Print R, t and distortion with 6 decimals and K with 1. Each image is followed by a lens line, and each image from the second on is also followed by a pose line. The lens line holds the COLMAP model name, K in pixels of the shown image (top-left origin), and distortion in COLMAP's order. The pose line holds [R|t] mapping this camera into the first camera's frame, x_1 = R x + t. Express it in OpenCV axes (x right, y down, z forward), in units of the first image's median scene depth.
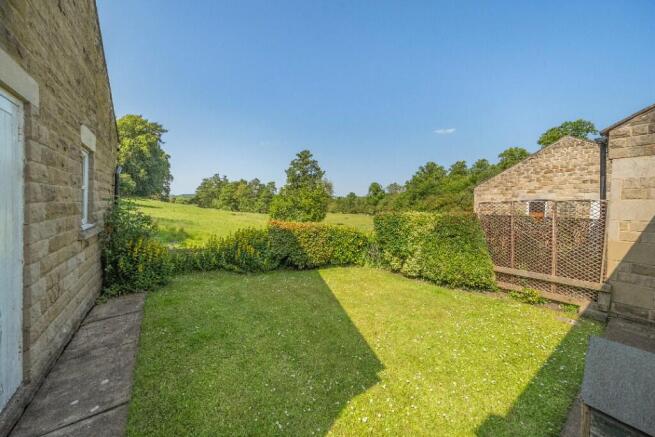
lens RADIAL K [[236.3, 0, 327.5], [0, 236.3, 207.0], [0, 0, 1]] dist [0.002077, 0.000284]
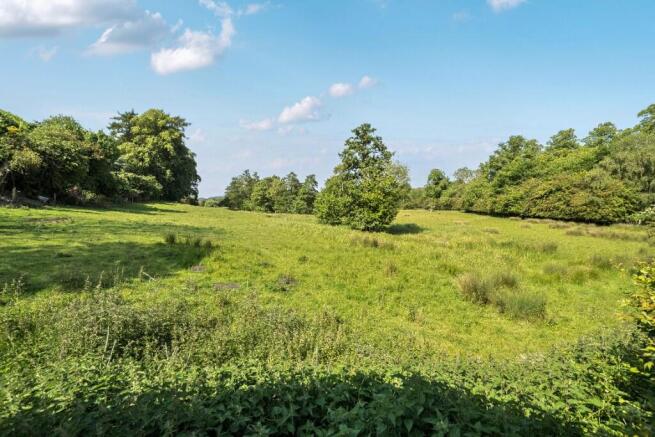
lens RADIAL K [[272.8, 0, 326.8], [0, 272.8, 216.3], [0, 0, 1]] dist [0.001590, -0.000238]
pose [[0.987048, -0.040400, -0.155255, -0.039977], [0.047330, 0.998029, 0.041197, 0.000291], [0.153285, -0.048012, 0.987015, 0.068891]]
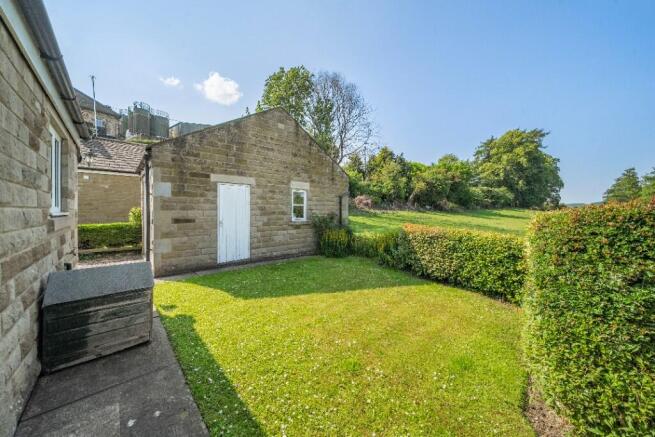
lens RADIAL K [[225.2, 0, 319.1], [0, 225.2, 208.3], [0, 0, 1]] dist [-0.002575, -0.000073]
pose [[0.110628, -0.049967, -0.992605, 0.060037], [0.003665, 0.998749, -0.049868, 0.003167], [0.993855, 0.001879, 0.110673, 0.041769]]
